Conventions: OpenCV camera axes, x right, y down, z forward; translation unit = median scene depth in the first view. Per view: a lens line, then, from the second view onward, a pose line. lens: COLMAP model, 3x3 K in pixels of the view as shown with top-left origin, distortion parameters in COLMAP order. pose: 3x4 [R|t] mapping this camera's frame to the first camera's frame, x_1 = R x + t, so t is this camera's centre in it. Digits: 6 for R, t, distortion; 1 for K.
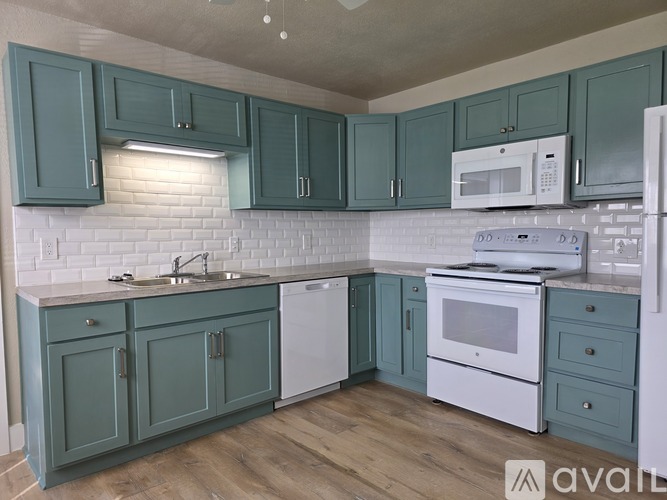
lens RADIAL K [[449.2, 0, 331.6], [0, 449.2, 255.5], [0, 0, 1]] dist [0.035416, -0.012907]
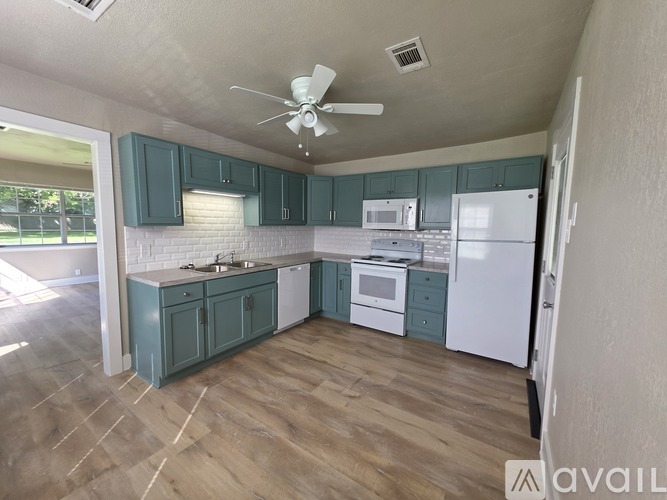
lens RADIAL K [[266.2, 0, 335.6], [0, 266.2, 247.5], [0, 0, 1]] dist [0.003475, 0.000668]
pose [[0.967166, 0.006607, 0.254061, -0.175361], [-0.013264, 0.999612, 0.024497, -0.056382], [-0.253801, -0.027062, 0.966878, -0.131727]]
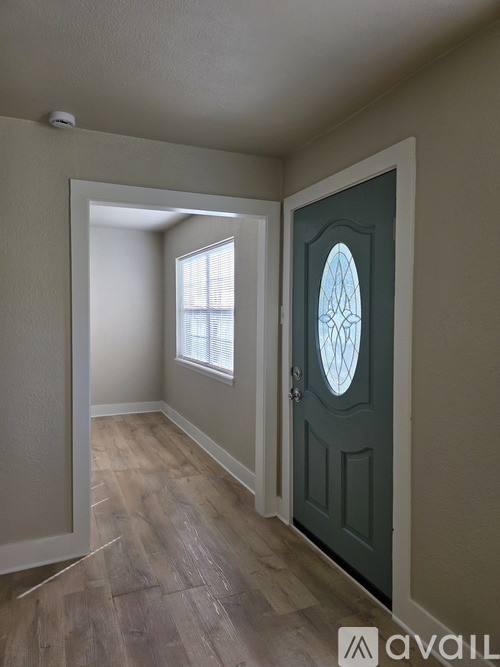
lens RADIAL K [[449.2, 0, 249.8], [0, 449.2, 332.6], [0, 0, 1]] dist [0.035416, -0.012907]
pose [[-0.954851, -0.002605, 0.297073, -1.273088], [0.029298, 0.994261, 0.102889, -0.154389], [-0.295636, 0.106948, -0.949295, 1.639063]]
